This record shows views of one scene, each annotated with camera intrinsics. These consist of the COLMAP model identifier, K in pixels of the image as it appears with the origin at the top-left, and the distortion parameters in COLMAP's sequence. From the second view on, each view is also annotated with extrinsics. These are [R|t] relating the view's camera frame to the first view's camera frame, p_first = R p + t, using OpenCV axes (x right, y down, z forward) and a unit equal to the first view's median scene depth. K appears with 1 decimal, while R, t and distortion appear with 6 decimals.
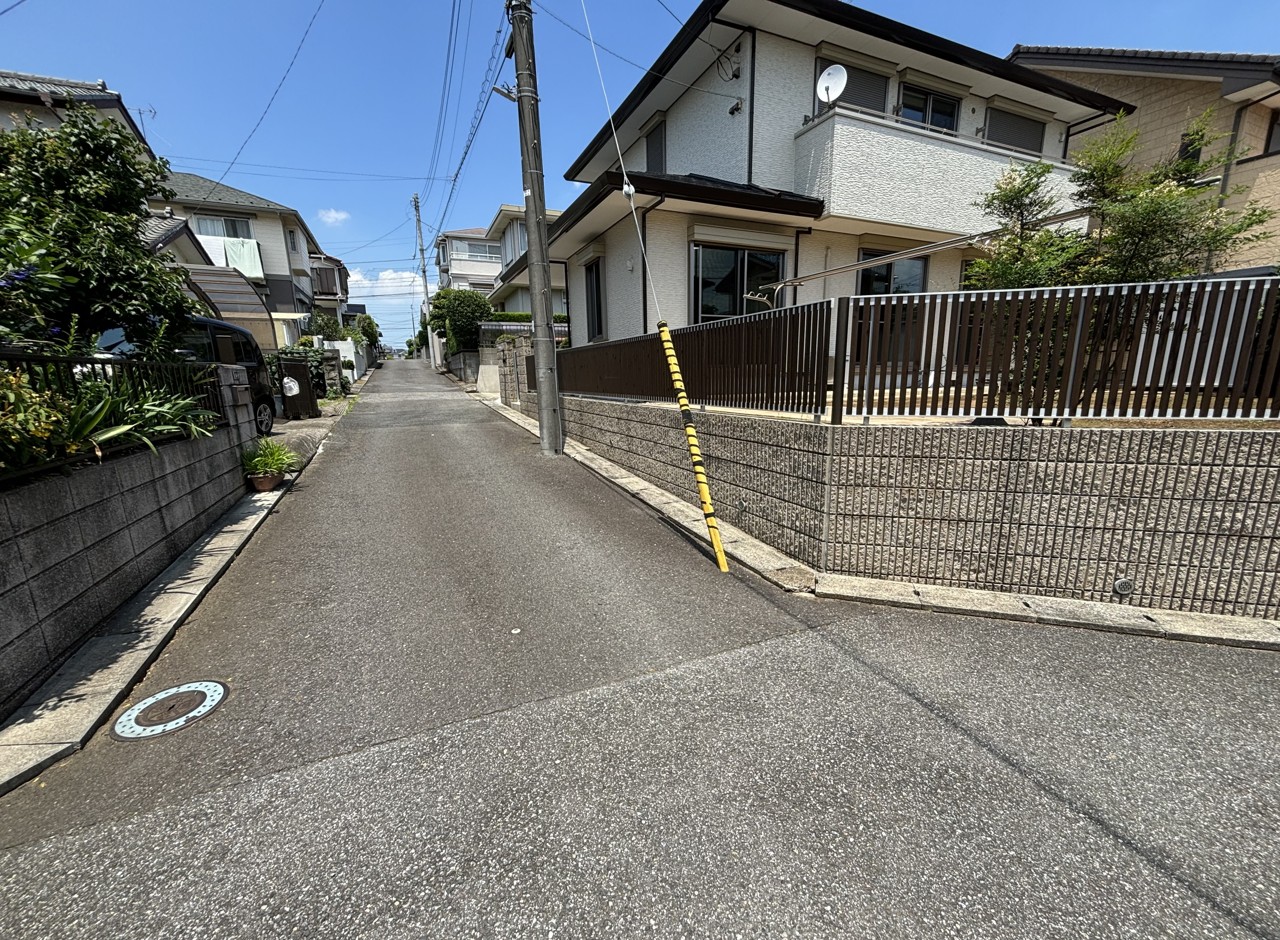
lens RADIAL K [[532.6, 0, 664.0], [0, 532.6, 490.9], [0, 0, 1]] dist [0.004670, -0.000078]
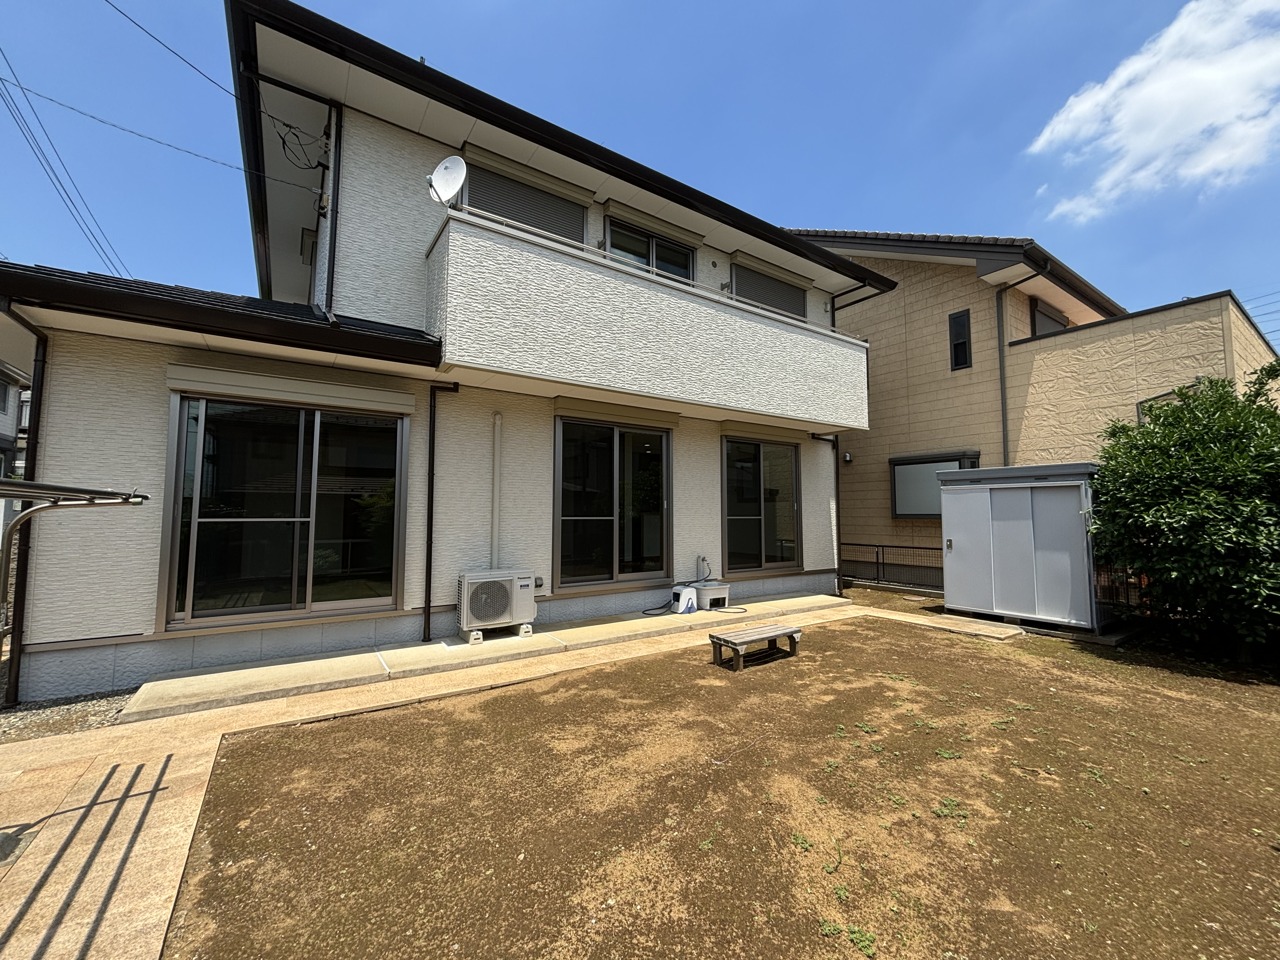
lens RADIAL K [[516.2, 0, 640.5], [0, 516.2, 478.0], [0, 0, 1]] dist [0.001259, 0.000042]
pose [[0.986846, 0.022720, 0.160056, 0.701759], [0.023073, 0.960144, -0.278552, -0.368071], [-0.160005, 0.278581, 0.946990, 0.732510]]
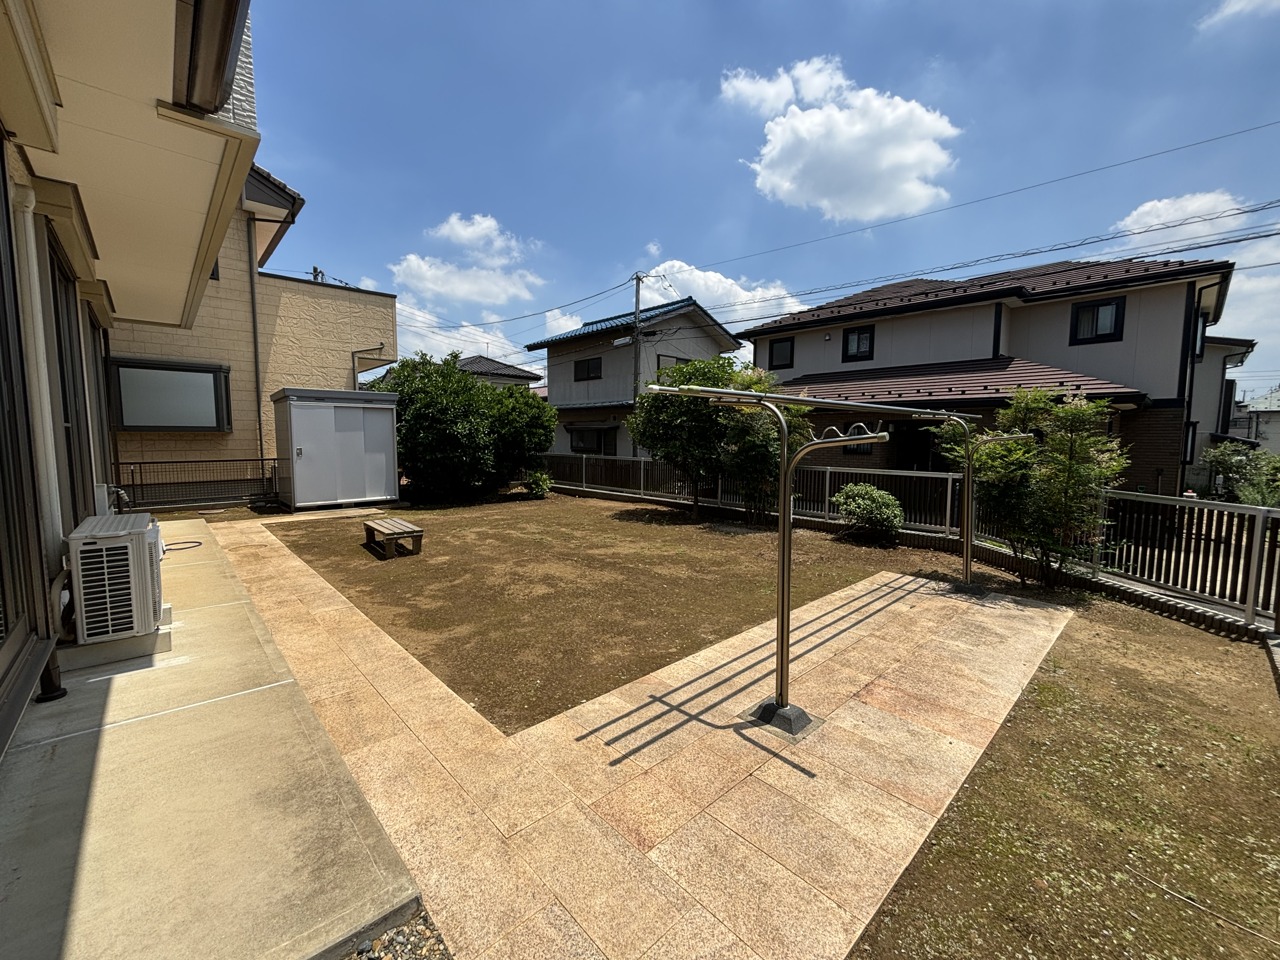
lens RADIAL K [[516.2, 0, 636.7], [0, 516.2, 473.2], [0, 0, 1]] dist [0.001259, 0.000042]
pose [[-0.302149, -0.062663, 0.951199, -0.132994], [0.205857, 0.970003, 0.129292, -0.499333], [-0.930768, 0.234876, -0.280186, 1.489081]]
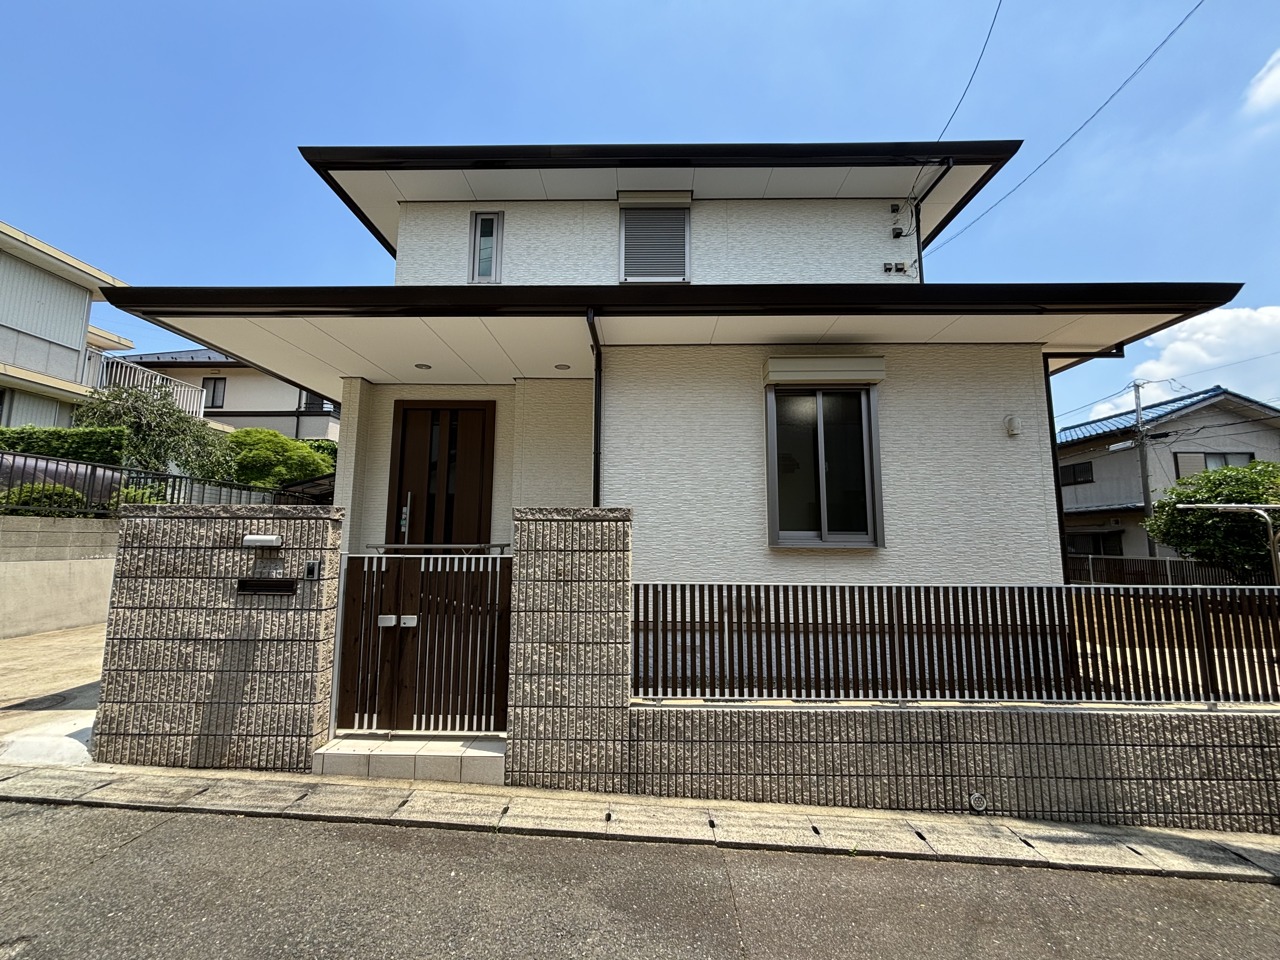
lens RADIAL K [[516.2, 0, 636.1], [0, 516.2, 481.4], [0, 0, 1]] dist [0.001259, 0.000042]
pose [[0.449801, 0.115688, 0.885605, -1.166935], [0.184767, 0.958072, -0.218998, -0.537648], [-0.873808, 0.262136, 0.409566, 1.853200]]
